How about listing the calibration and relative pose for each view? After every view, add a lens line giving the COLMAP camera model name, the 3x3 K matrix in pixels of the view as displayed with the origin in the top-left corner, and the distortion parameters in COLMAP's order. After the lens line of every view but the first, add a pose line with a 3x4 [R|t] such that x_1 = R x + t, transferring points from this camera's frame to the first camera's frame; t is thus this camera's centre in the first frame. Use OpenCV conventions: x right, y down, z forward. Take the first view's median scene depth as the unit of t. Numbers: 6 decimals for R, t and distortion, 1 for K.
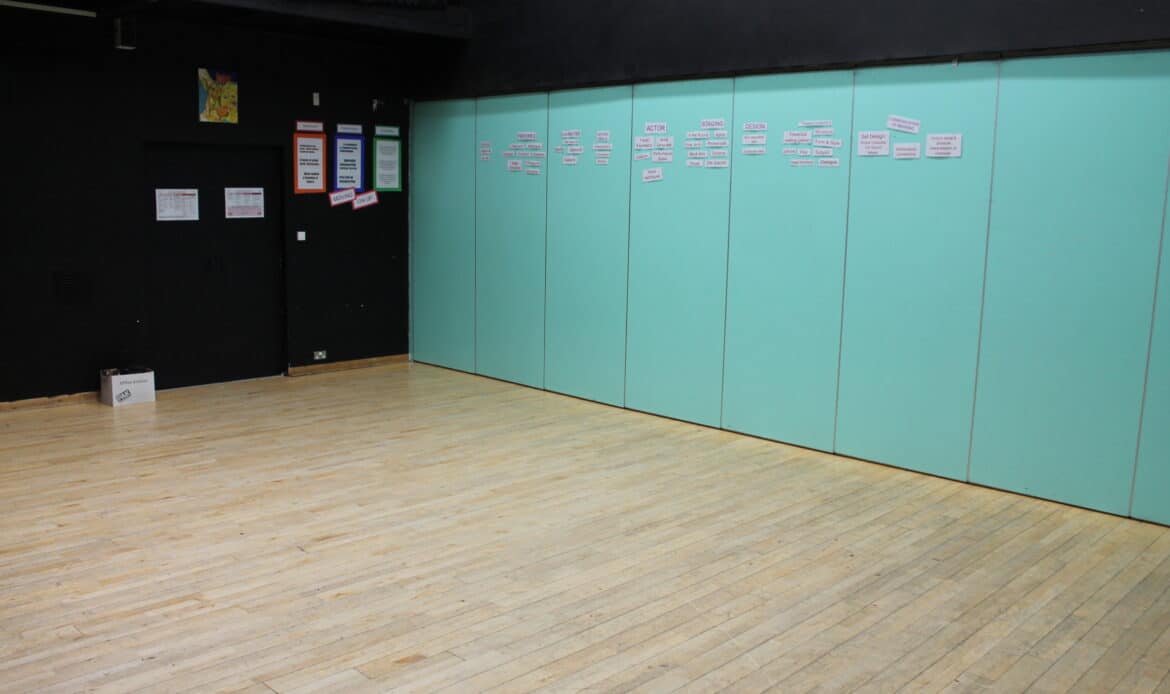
lens RADIAL K [[995.5, 0, 589.6], [0, 995.5, 348.3], [0, 0, 1]] dist [-0.163456, 0.154811]
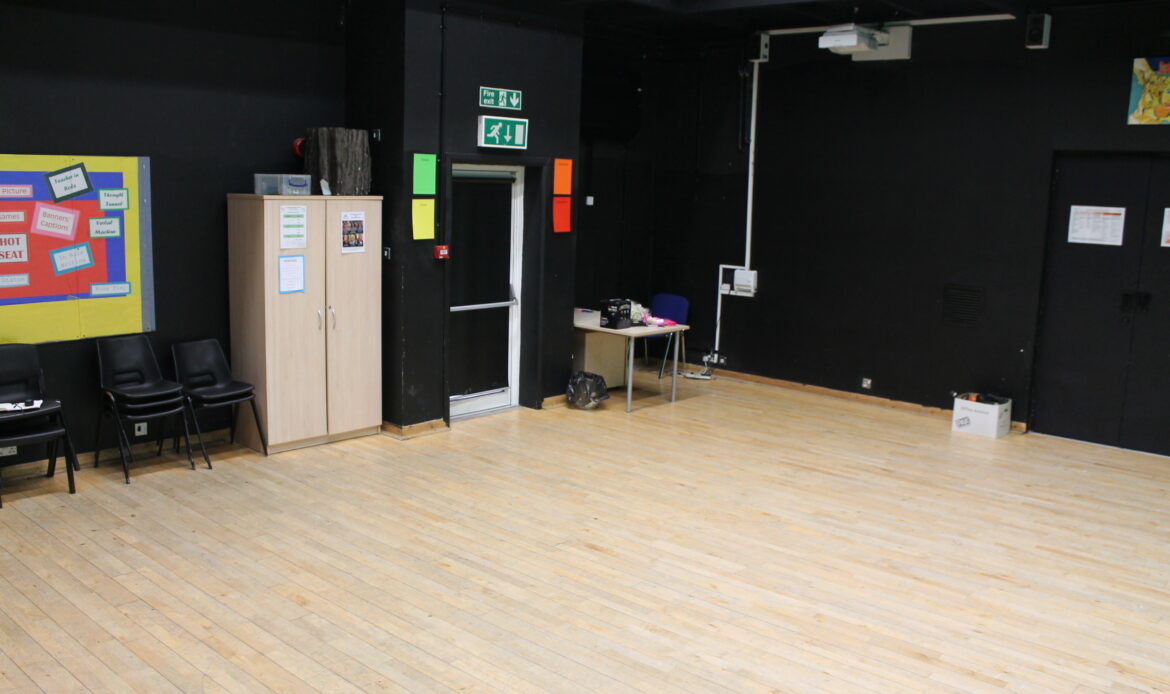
lens RADIAL K [[995.5, 0, 589.6], [0, 995.5, 348.3], [0, 0, 1]] dist [-0.163456, 0.154811]
pose [[0.052373, 0.147873, -0.987619, 0.615731], [-0.183099, 0.973632, 0.136069, -0.120709], [0.981698, 0.173706, 0.078068, 0.816109]]
